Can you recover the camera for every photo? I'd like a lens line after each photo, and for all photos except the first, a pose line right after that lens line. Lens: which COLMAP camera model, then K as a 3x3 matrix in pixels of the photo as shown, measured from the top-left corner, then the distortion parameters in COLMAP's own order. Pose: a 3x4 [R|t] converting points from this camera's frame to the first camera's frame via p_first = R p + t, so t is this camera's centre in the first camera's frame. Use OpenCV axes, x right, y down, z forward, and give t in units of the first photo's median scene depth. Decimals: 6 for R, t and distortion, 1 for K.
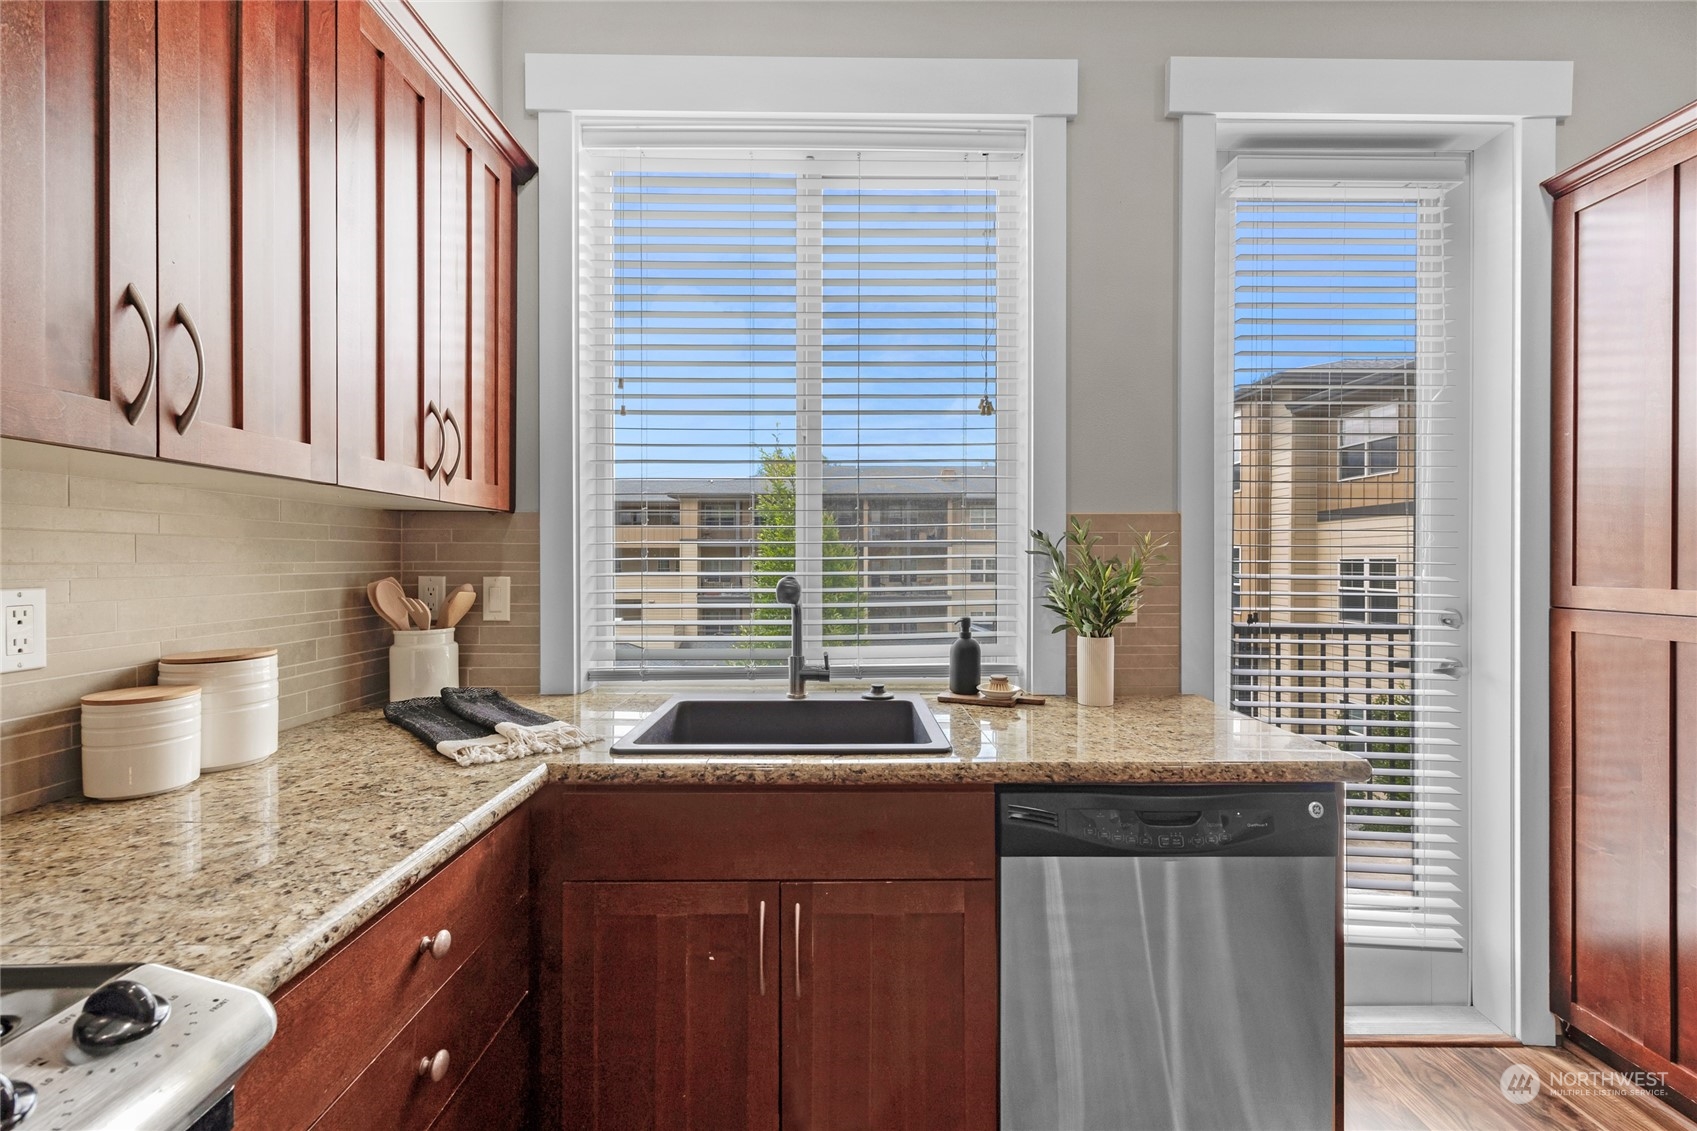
lens RADIAL K [[737.4, 0, 854.4], [0, 737.4, 562.1], [0, 0, 1]] dist [0.000083, -0.000006]
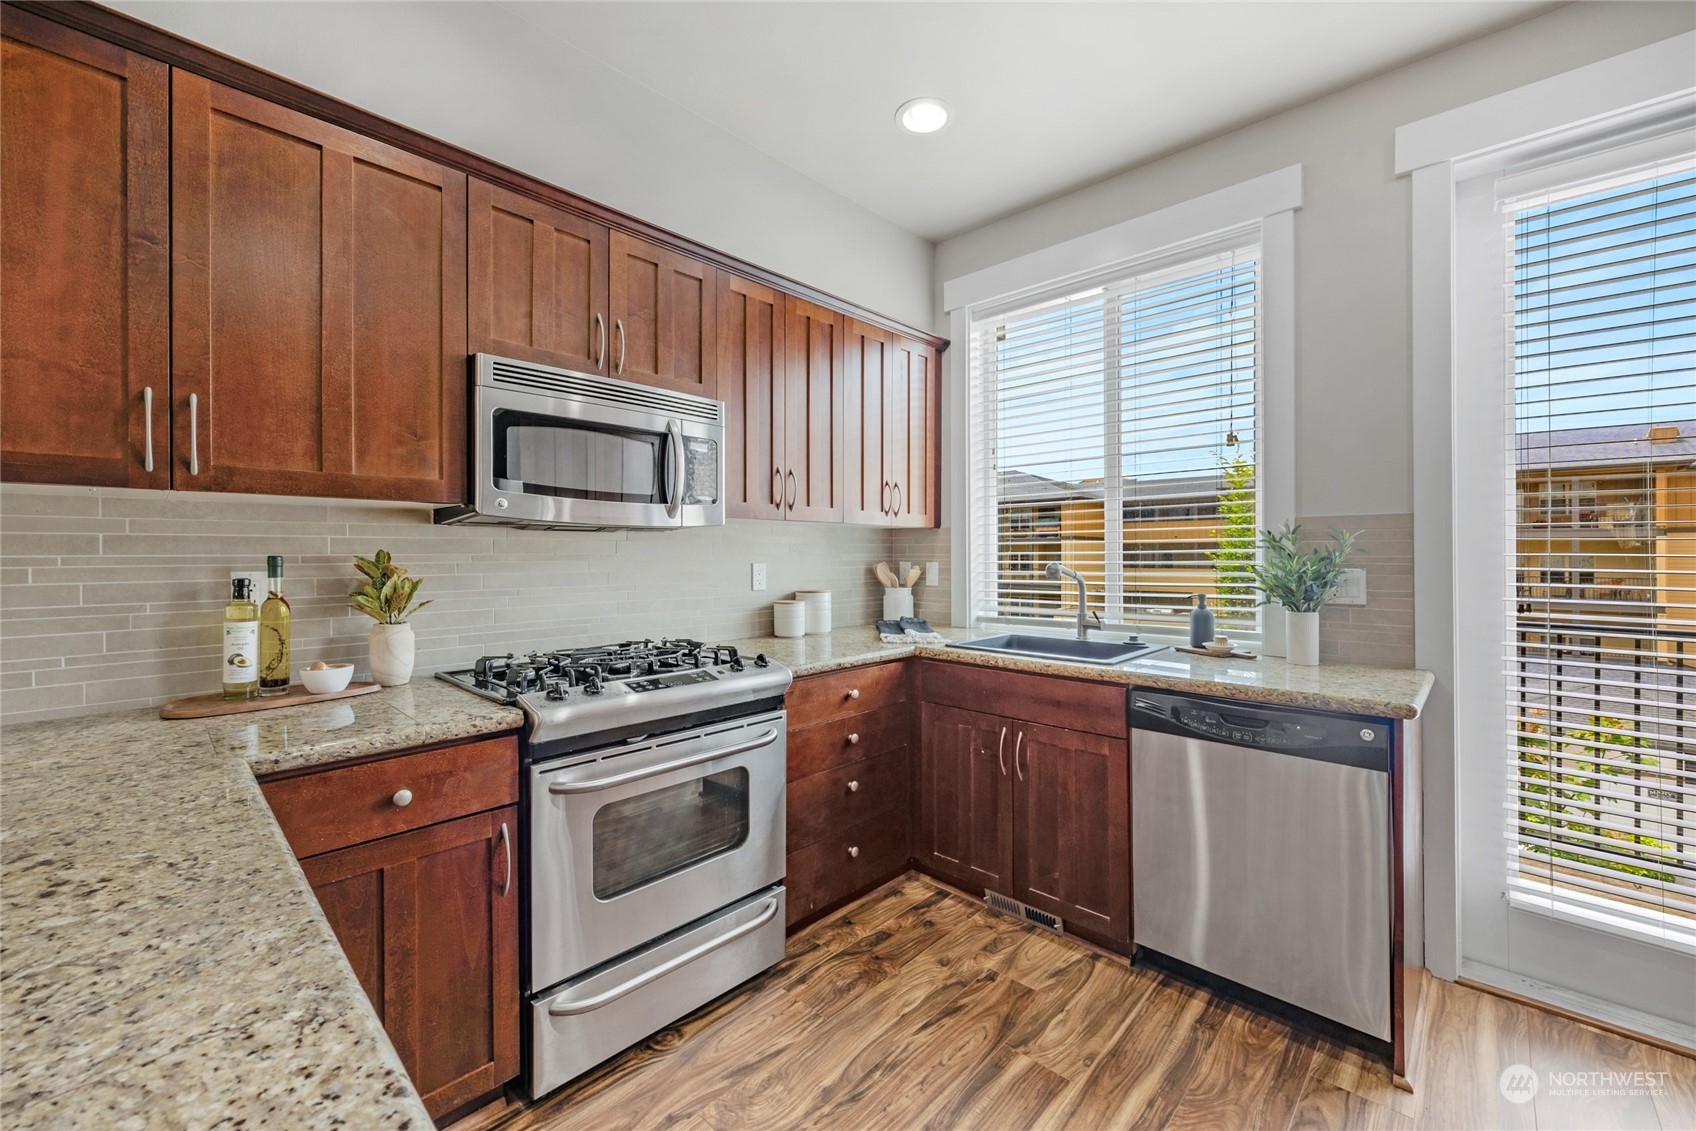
lens RADIAL K [[671.8, 0, 849.9], [0, 671.8, 553.1], [0, 0, 1]] dist [0.000982, 0.000209]
pose [[0.723868, -0.001392, -0.689937, 0.617251], [-0.002382, 0.999987, -0.004516, 0.004950], [0.689934, 0.004912, 0.723855, -0.439103]]
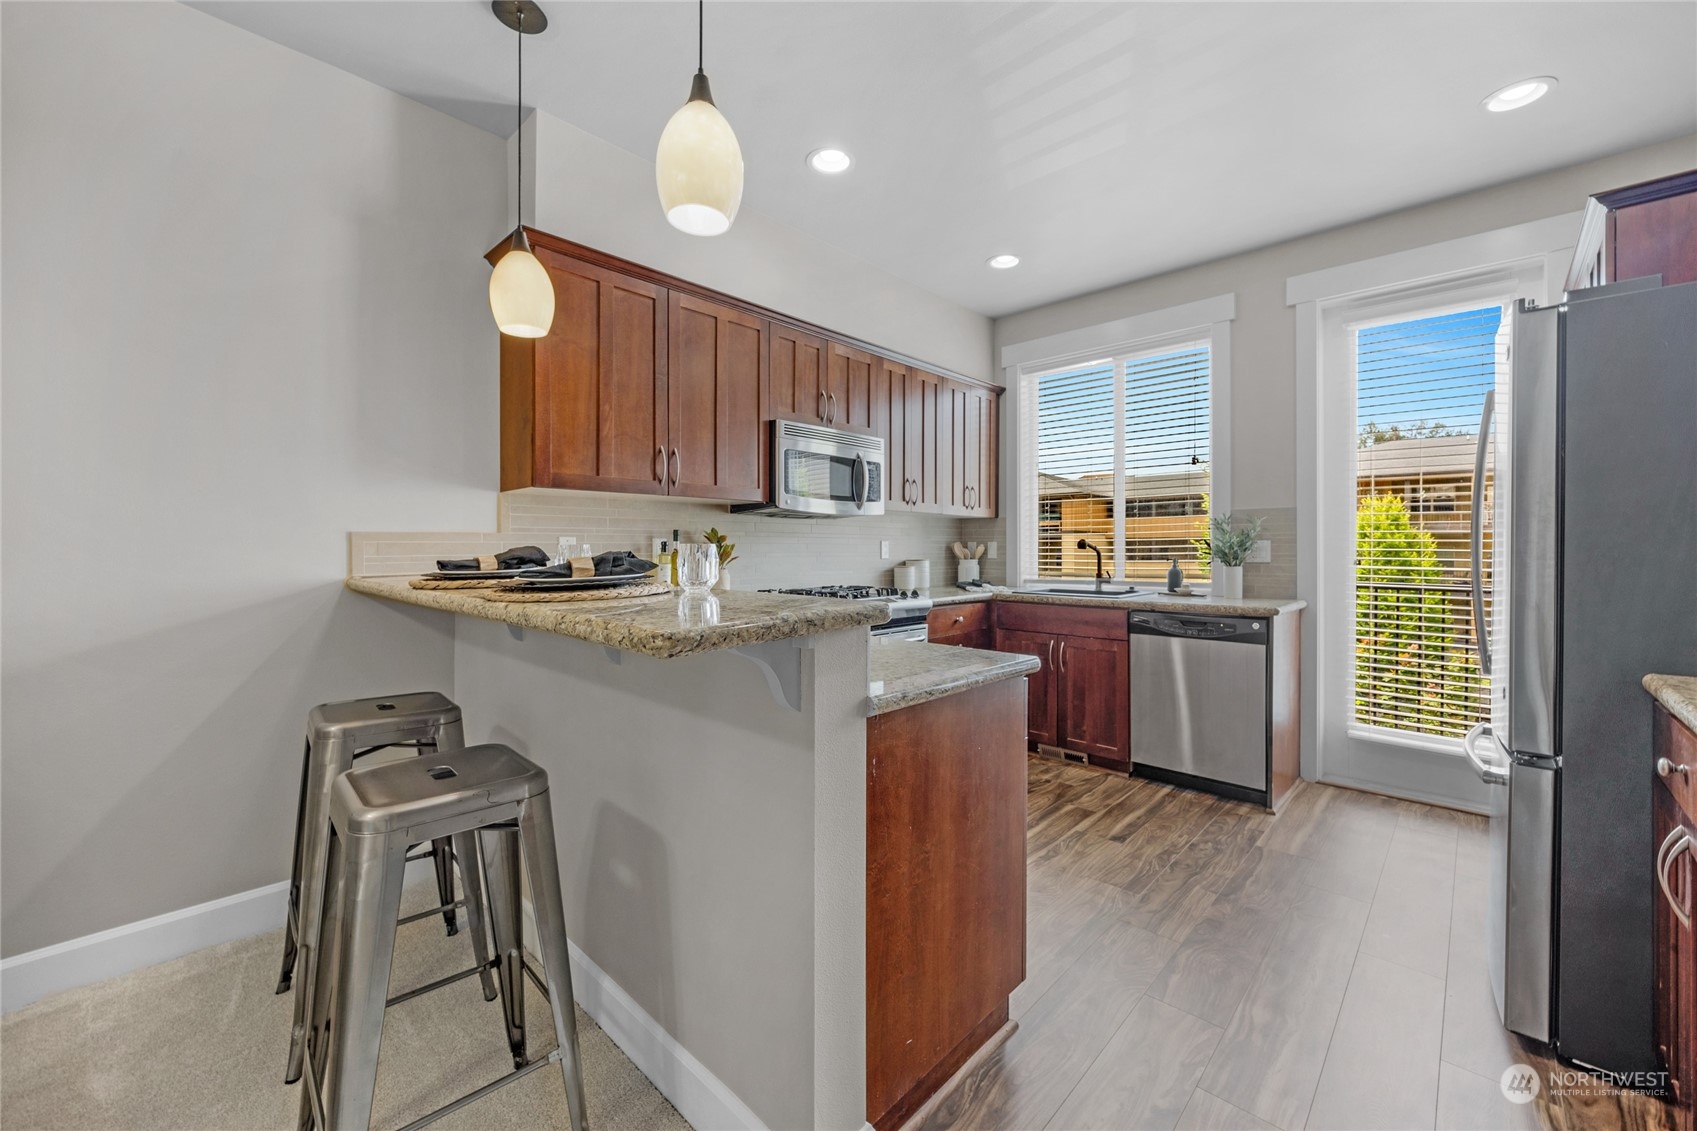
lens RADIAL K [[663.5, 0, 860.5], [0, 663.5, 557.3], [0, 0, 1]] dist [-0.018454, 0.000093]
pose [[0.732819, 0.007321, -0.680384, 0.914041], [-0.001710, 0.999959, 0.008918, 0.062001], [0.680422, -0.005372, 0.732801, -1.244935]]
